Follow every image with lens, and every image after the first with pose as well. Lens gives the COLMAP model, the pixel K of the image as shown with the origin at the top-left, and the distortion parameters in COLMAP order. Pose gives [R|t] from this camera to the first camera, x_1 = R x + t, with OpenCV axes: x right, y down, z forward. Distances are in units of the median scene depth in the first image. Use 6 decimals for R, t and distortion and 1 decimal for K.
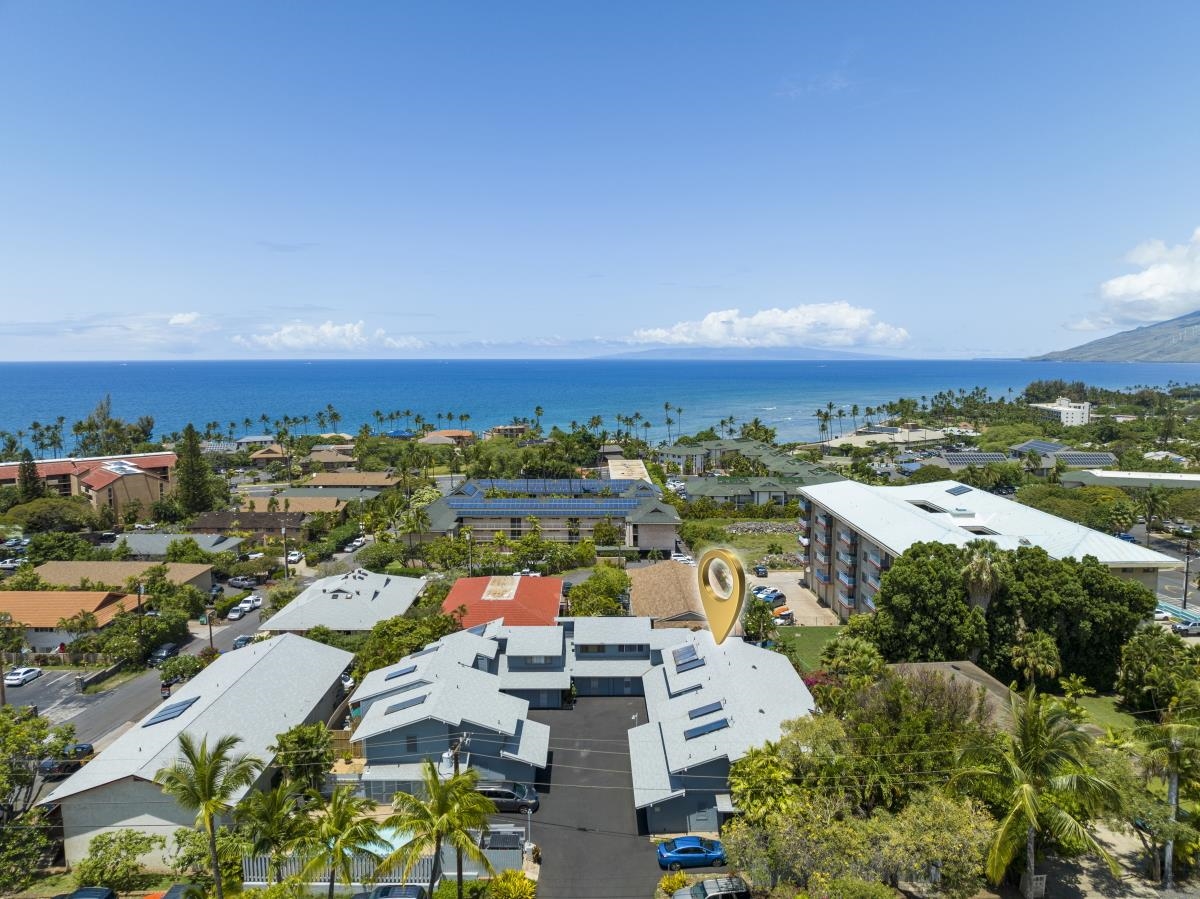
lens RADIAL K [[839.6, 0, 600.0], [0, 839.6, 449.5], [0, 0, 1]] dist [-0.028504, -0.005601]
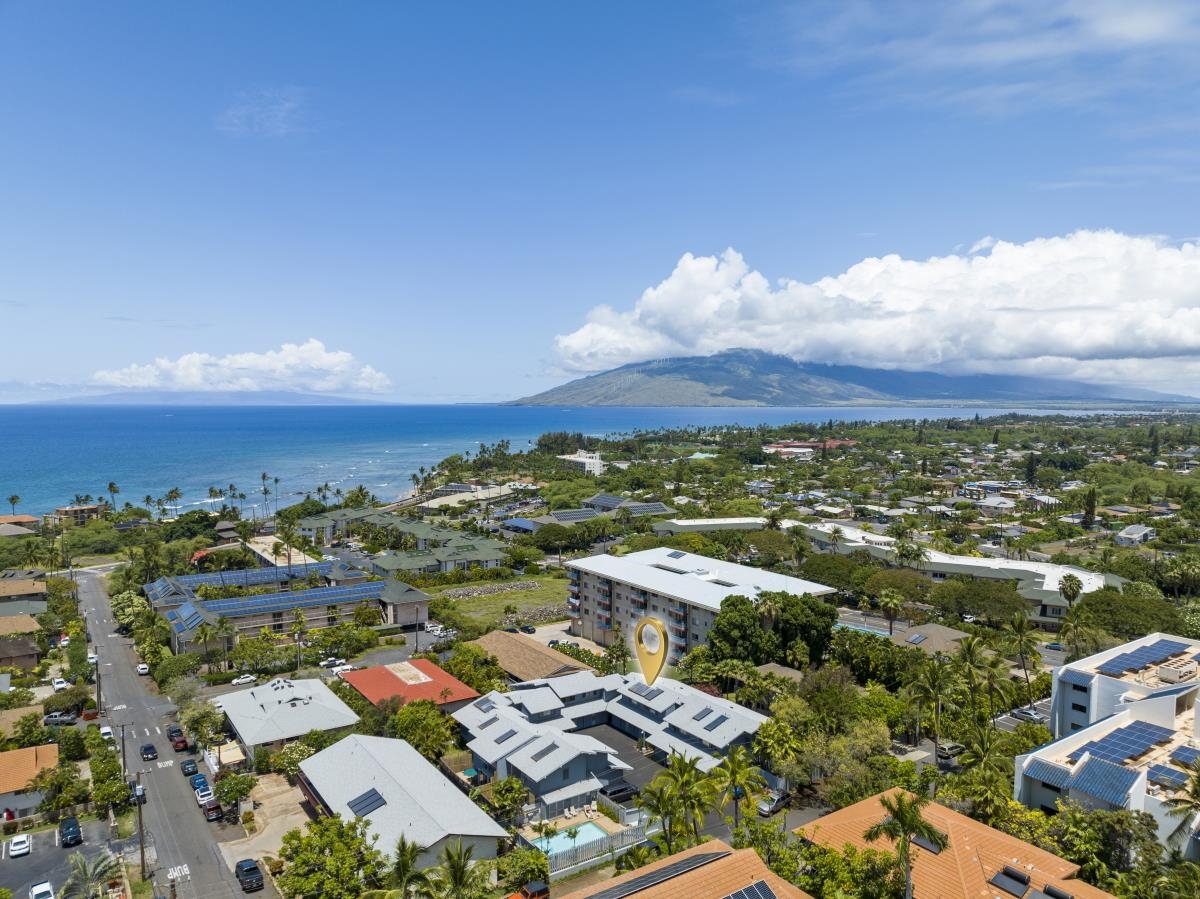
lens RADIAL K [[839.6, 0, 600.0], [0, 839.6, 449.5], [0, 0, 1]] dist [-0.028504, -0.005601]
pose [[0.833427, -0.029536, 0.551839, -0.328207], [0.059209, 0.997595, -0.036029, -0.060440], [-0.549448, 0.062702, 0.833172, -0.116659]]
